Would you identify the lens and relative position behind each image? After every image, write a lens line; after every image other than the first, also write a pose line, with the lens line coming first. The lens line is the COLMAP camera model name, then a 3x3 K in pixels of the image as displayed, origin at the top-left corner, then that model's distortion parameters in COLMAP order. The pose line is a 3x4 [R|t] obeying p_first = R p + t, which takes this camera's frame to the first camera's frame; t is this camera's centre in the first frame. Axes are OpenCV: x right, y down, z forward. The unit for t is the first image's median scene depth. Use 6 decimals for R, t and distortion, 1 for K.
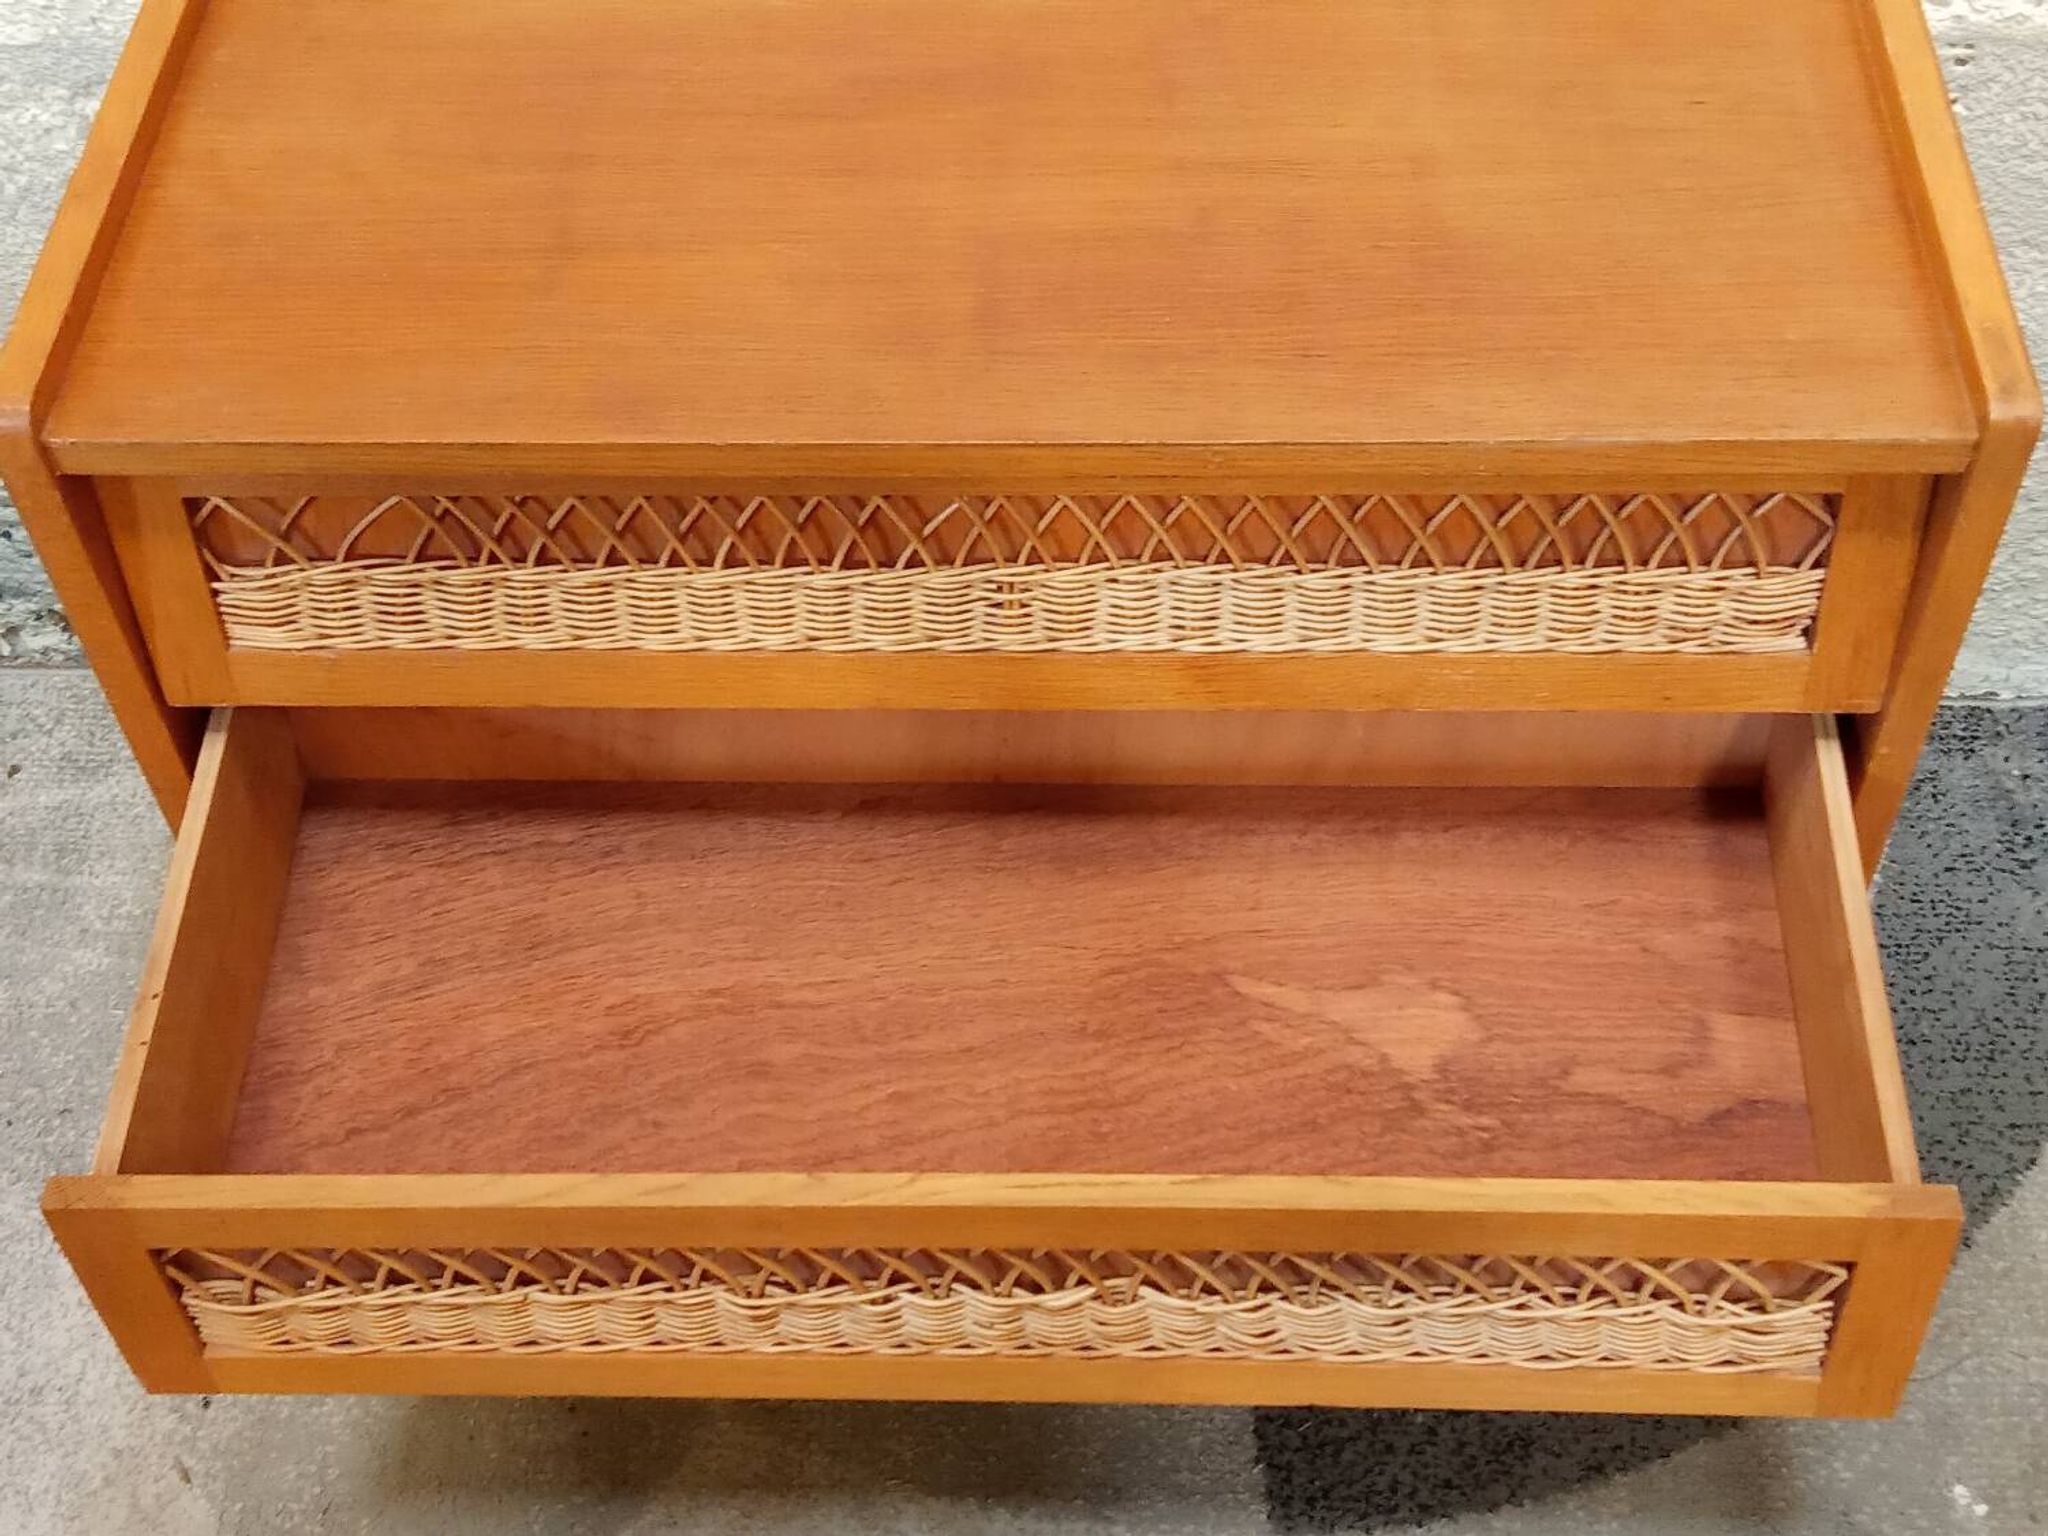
lens RADIAL K [[2598.6, 0, 981.7], [0, 2598.6, 743.3], [0, 0, 1]] dist [0.030463, 0.000000]
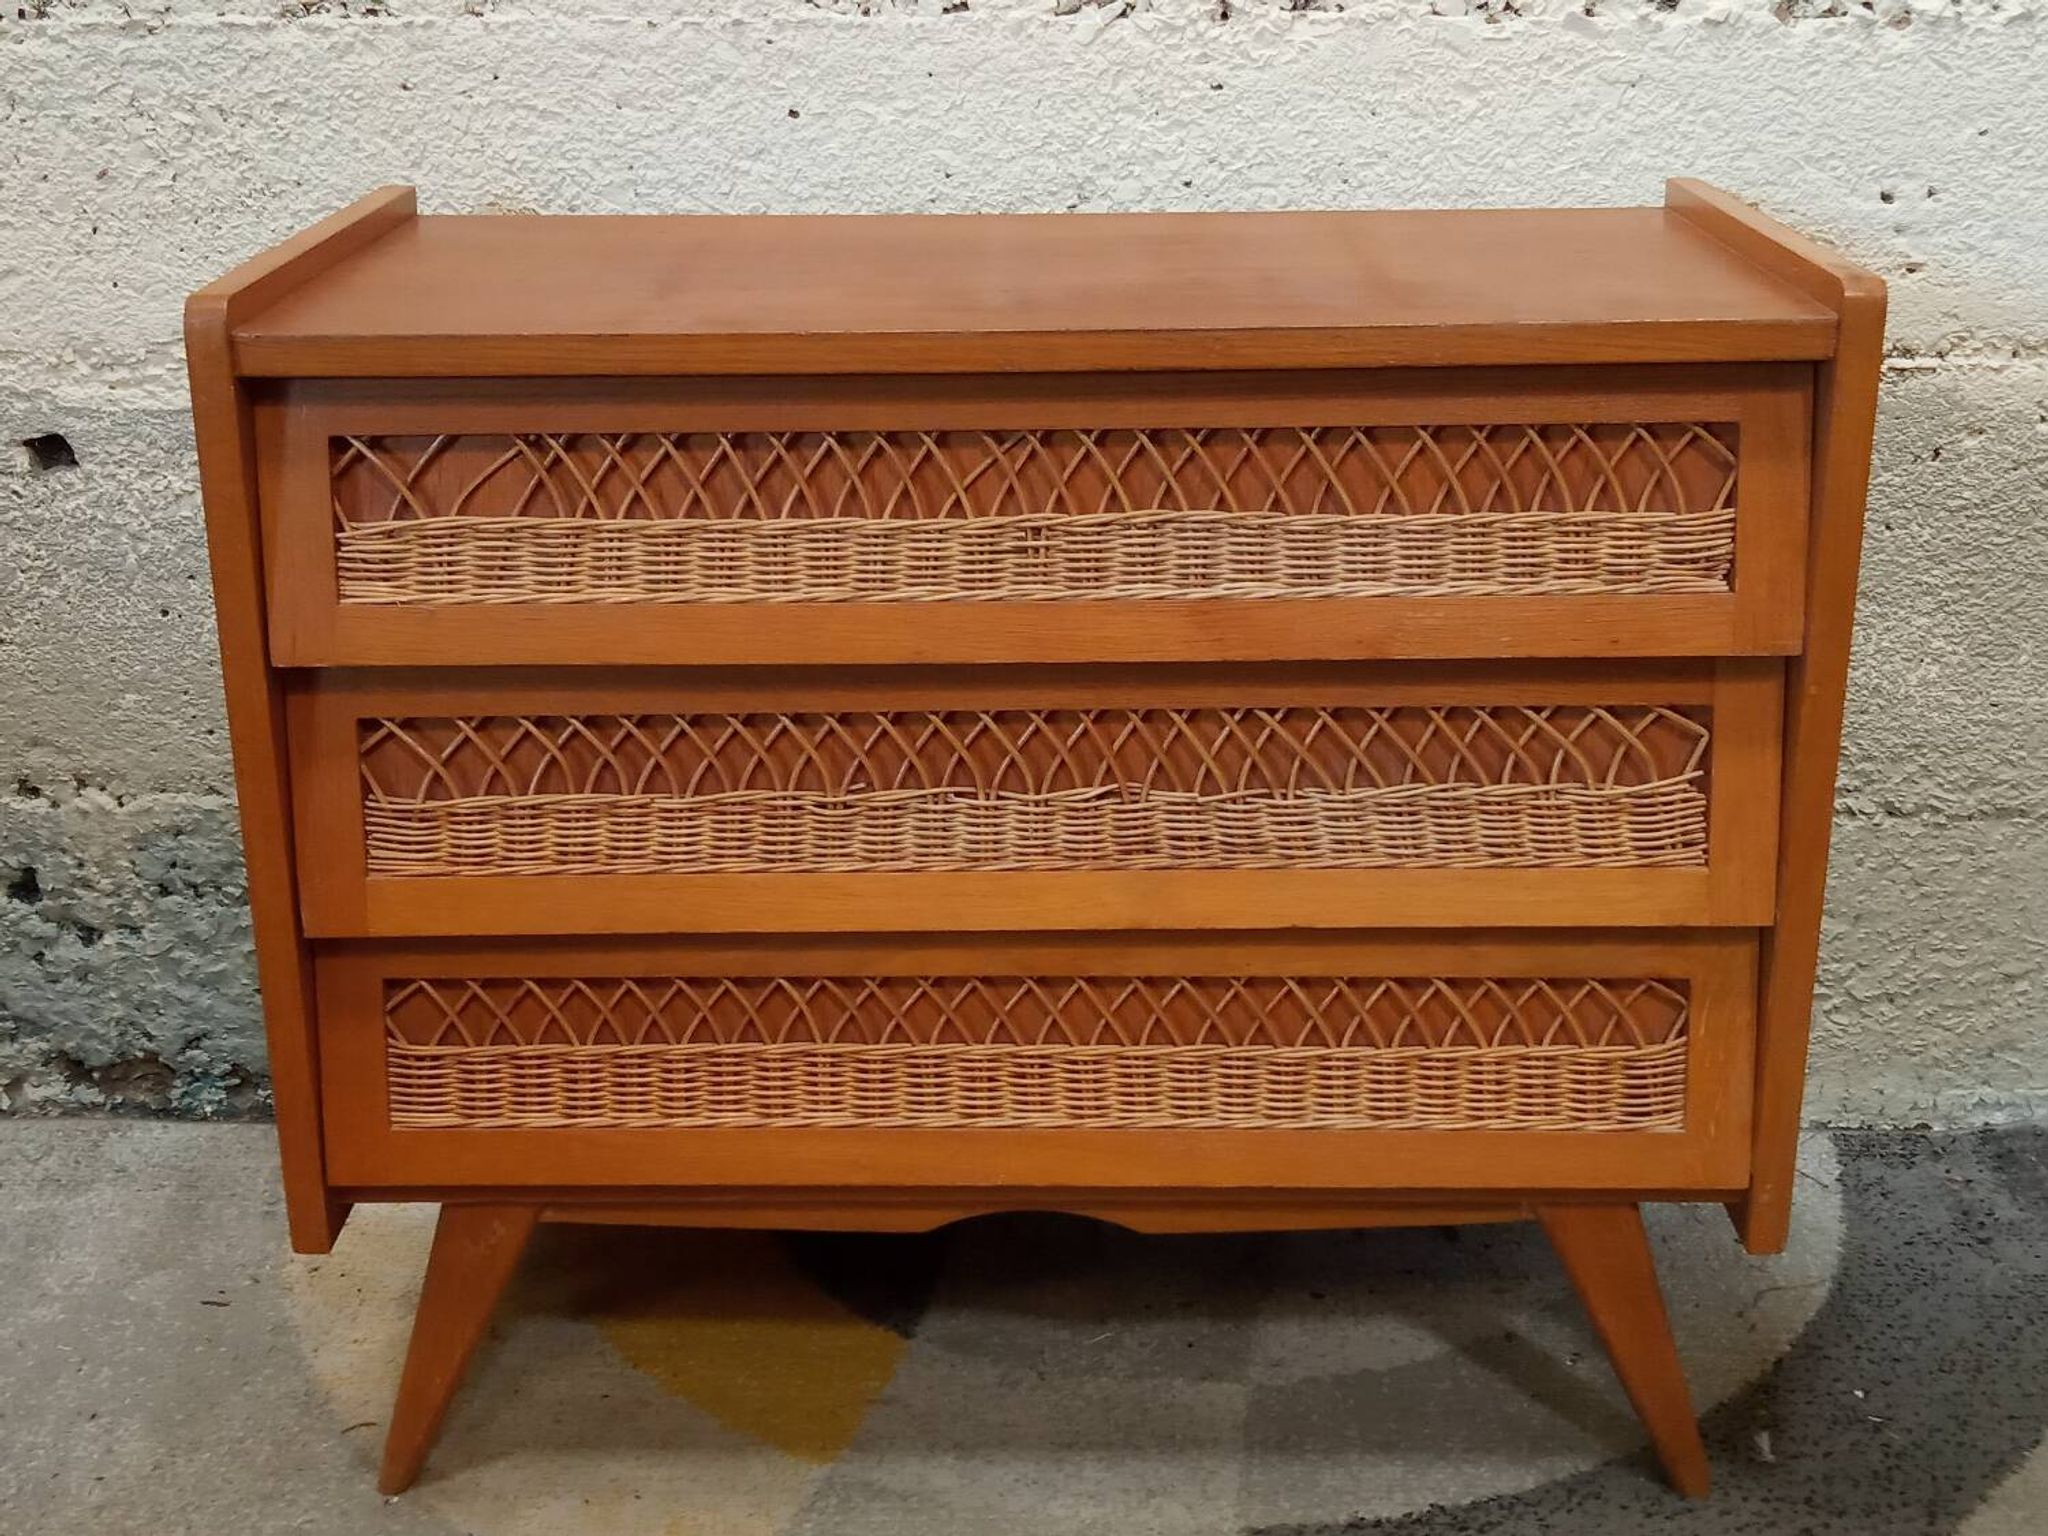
lens RADIAL K [[2598.6, 0, 944.1], [0, 2598.6, 780.3], [0, 0, 1]] dist [0.030463, 0.000000]
pose [[0.999312, 0.026828, 0.025595, -0.056257], [-0.010298, 0.863950, -0.503473, 0.609431], [-0.035620, 0.502863, 0.863632, 0.059925]]
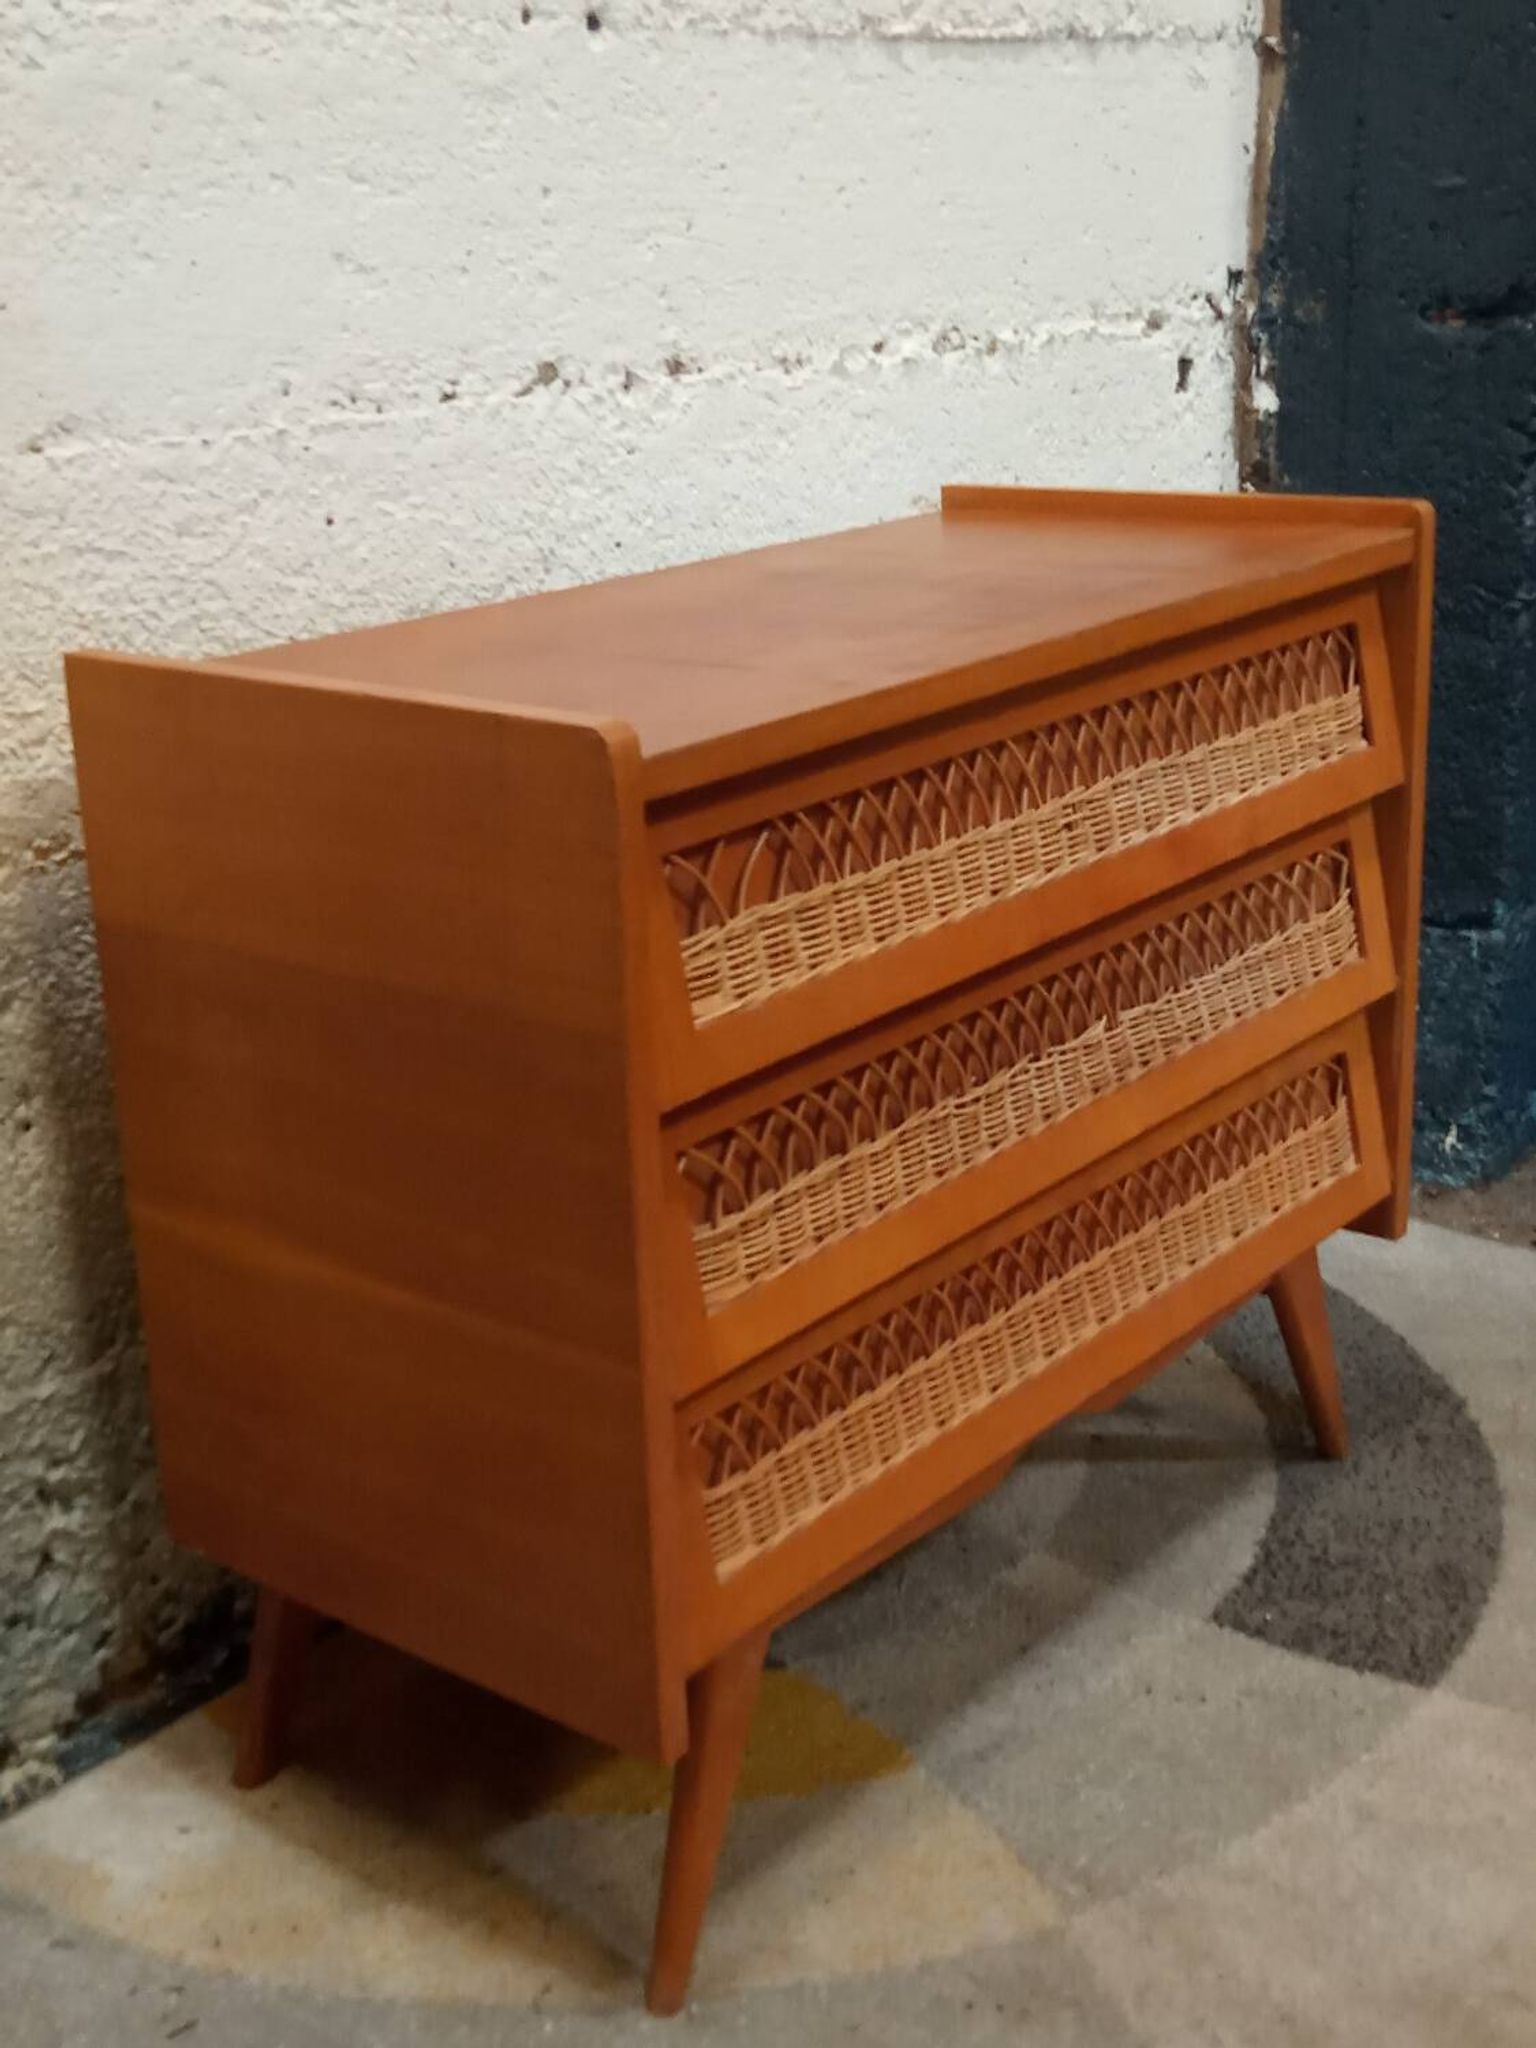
lens RADIAL K [[2598.6, 0, 728.7], [0, 2598.6, 1082.6], [0, 0, 1]] dist [0.030463, 0.000000]
pose [[0.607583, -0.241272, 0.756724, -1.090271], [0.629013, 0.727898, -0.272960, 0.289409], [-0.484960, 0.641835, 0.594022, 0.393131]]
